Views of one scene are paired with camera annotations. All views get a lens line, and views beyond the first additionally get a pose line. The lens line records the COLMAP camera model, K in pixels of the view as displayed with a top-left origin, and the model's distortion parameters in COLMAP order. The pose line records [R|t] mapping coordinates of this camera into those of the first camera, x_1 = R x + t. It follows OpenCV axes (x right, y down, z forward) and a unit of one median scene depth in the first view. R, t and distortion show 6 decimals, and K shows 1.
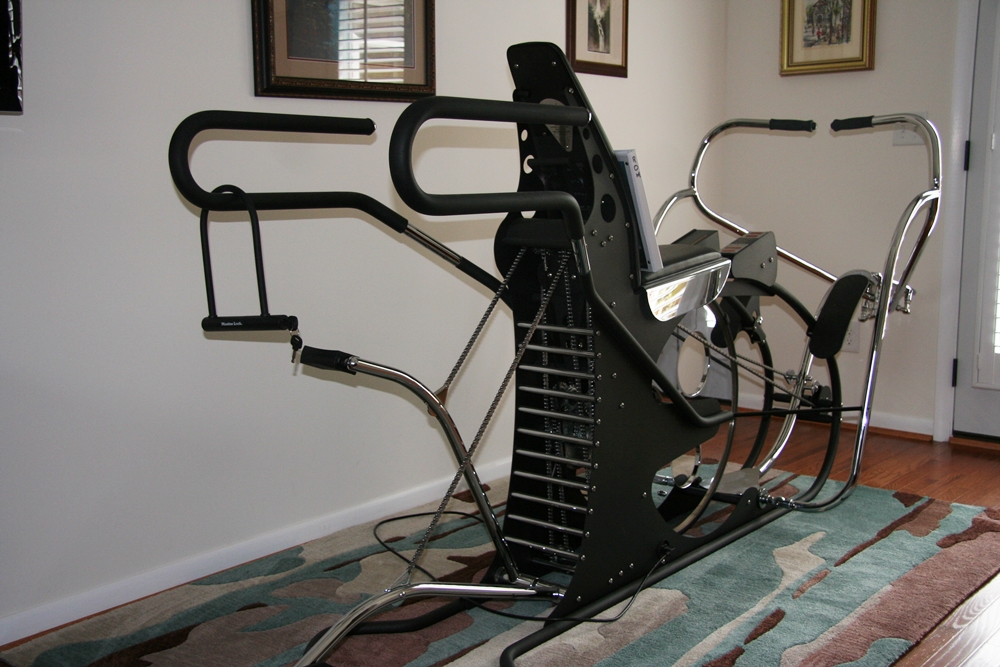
lens RADIAL K [[1182.7, 0, 477.2], [0, 1182.7, 331.1], [0, 0, 1]] dist [-0.018329, 0.003816]
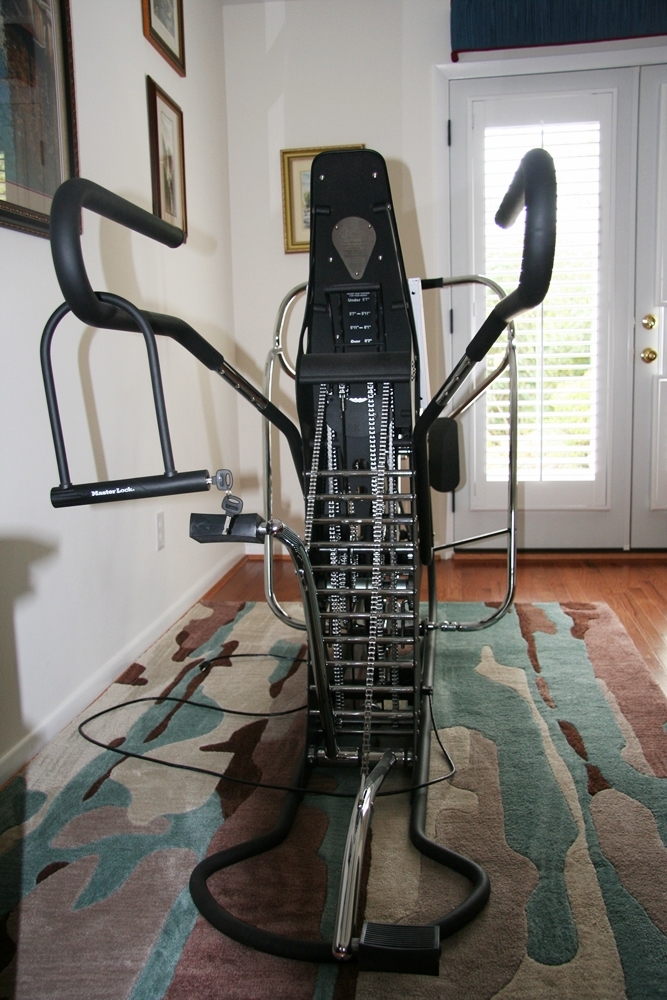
lens RADIAL K [[942.7, 0, 333.5], [0, 942.7, 500.0], [0, 0, 1]] dist [-0.072490, 0.009660]
pose [[0.841632, -0.098389, 0.531013, -0.308953], [0.101867, 0.994536, 0.022818, -0.000194], [-0.530357, 0.034888, 0.847056, 0.360114]]
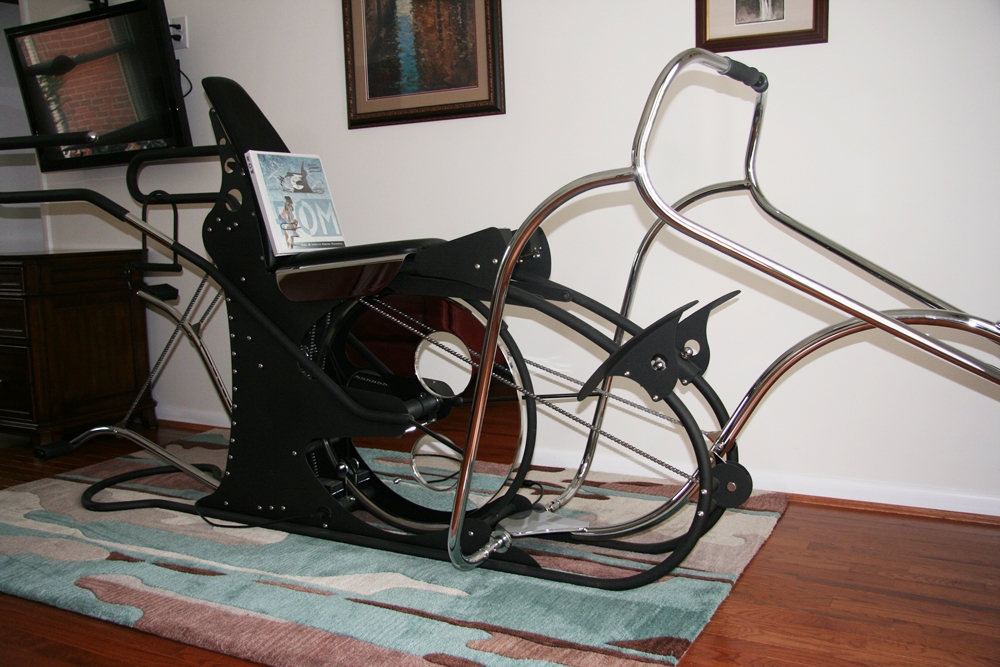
lens RADIAL K [[942.7, 0, 500.0], [0, 942.7, 333.5], [0, 0, 1]] dist [-0.072490, 0.009660]
pose [[0.186494, 0.120485, -0.975040, 1.006577], [-0.114800, 0.988325, 0.100169, -0.085031], [0.975726, 0.093254, 0.198148, 0.967424]]
